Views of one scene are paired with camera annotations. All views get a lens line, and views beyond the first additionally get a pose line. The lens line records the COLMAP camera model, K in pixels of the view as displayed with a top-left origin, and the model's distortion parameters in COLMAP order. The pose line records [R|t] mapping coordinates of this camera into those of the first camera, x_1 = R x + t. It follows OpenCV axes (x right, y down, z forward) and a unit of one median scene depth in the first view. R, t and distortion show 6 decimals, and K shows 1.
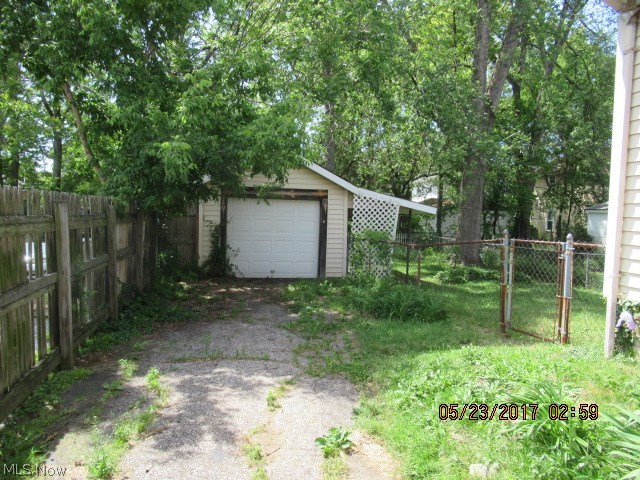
lens RADIAL K [[472.0, 0, 318.8], [0, 472.0, 238.8], [0, 0, 1]] dist [-0.035731, 0.003212]
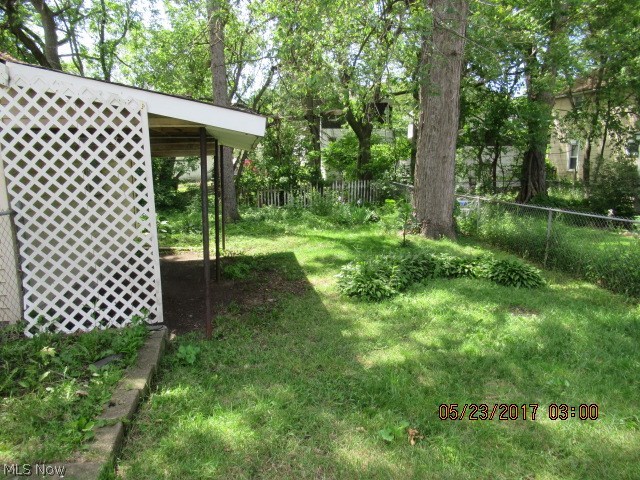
lens RADIAL K [[472.0, 0, 316.8], [0, 472.0, 242.3], [0, 0, 1]] dist [-0.035731, 0.003212]
pose [[0.999074, -0.027994, -0.032668, 0.133371], [0.031715, 0.992316, 0.119598, -0.006630], [0.029069, -0.120523, 0.992285, 0.292608]]
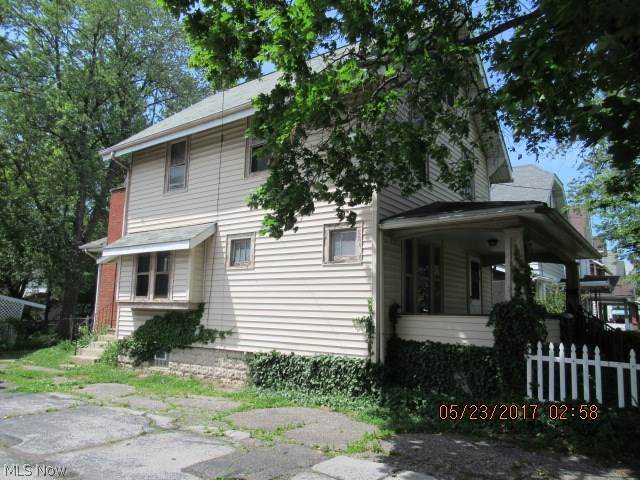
lens RADIAL K [[472.0, 0, 318.2], [0, 472.0, 239.6], [0, 0, 1]] dist [-0.035731, 0.003212]
pose [[0.715389, 0.097487, 0.691892, -0.112045], [0.034286, 0.984129, -0.174112, 0.015031], [-0.697885, 0.148280, 0.700692, -0.434346]]
